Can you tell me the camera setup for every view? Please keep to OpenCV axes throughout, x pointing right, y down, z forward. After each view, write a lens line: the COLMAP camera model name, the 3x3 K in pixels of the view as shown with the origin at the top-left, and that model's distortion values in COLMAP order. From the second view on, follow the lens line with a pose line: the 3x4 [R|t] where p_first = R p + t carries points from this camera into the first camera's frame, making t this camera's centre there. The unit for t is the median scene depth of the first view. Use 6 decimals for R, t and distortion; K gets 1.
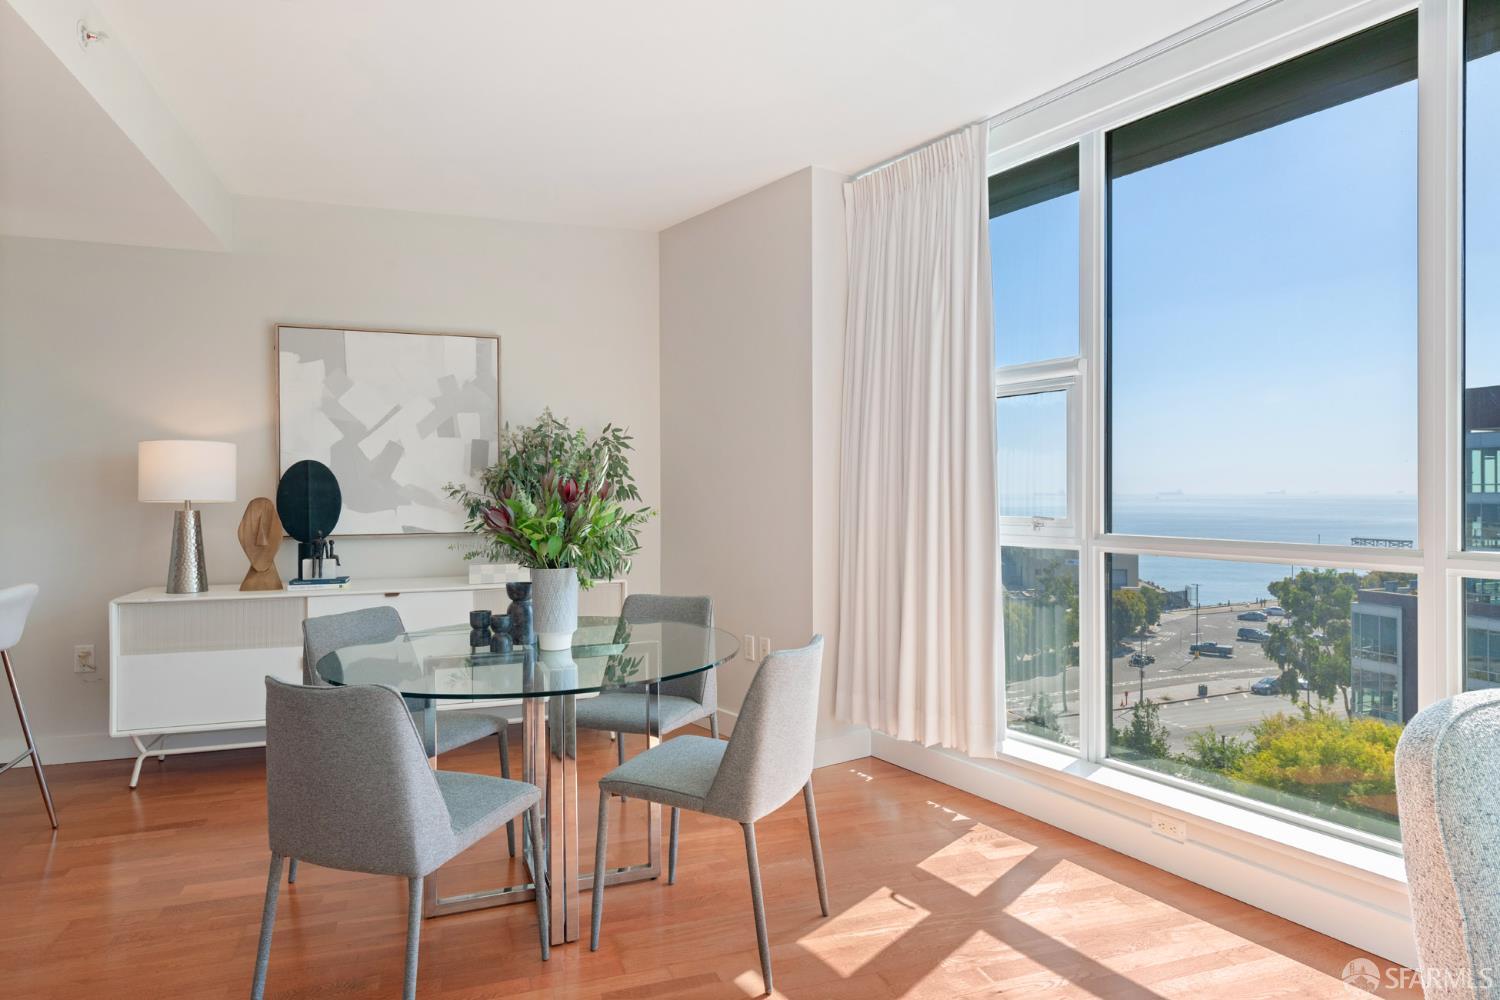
lens RADIAL K [[899.1, 0, 751.2], [0, 899.1, 486.1], [0, 0, 1]] dist [0.022481, -0.011459]
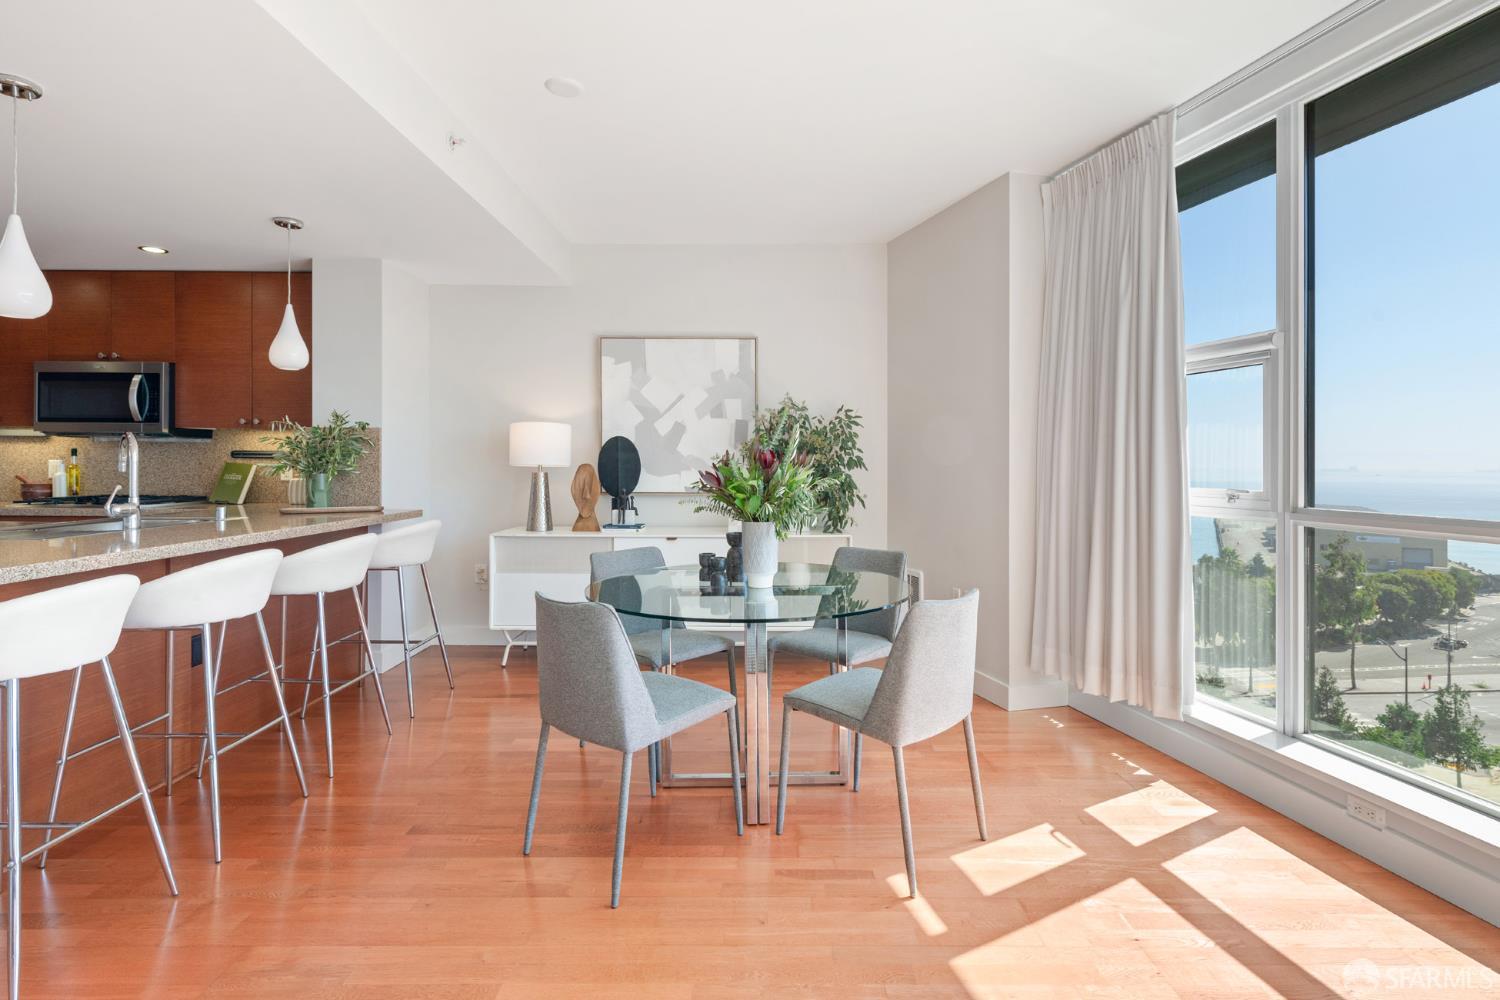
lens RADIAL K [[750.2, 0, 759.8], [0, 750.2, 455.5], [0, 0, 1]] dist [0.013386, -0.006501]
pose [[0.944181, 0.005708, -0.329378, 0.081679], [-0.007007, 0.999972, -0.002759, 0.001664], [0.329353, 0.004913, 0.944194, 0.015090]]
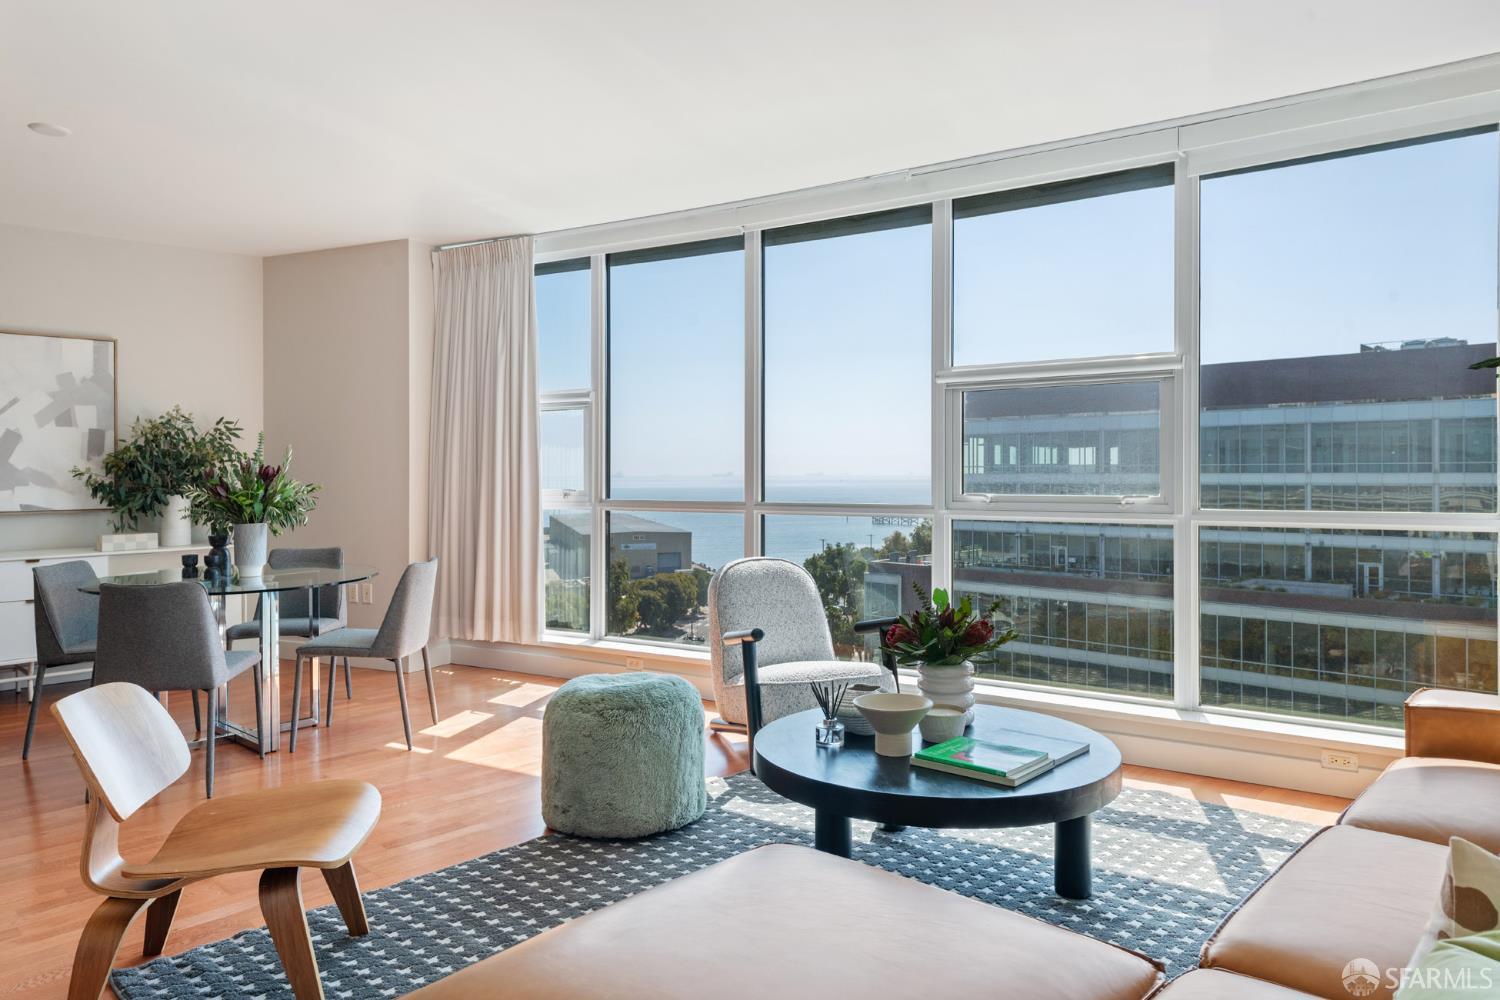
lens RADIAL K [[1004.5, 0, 756.3], [0, 1004.5, 445.8], [0, 0, 1]] dist [0.017578, -0.021750]
pose [[0.892994, 0.010144, 0.449953, -0.148455], [-0.000460, 0.999766, -0.021626, -0.003181], [-0.450067, 0.019105, 0.892790, -0.609700]]
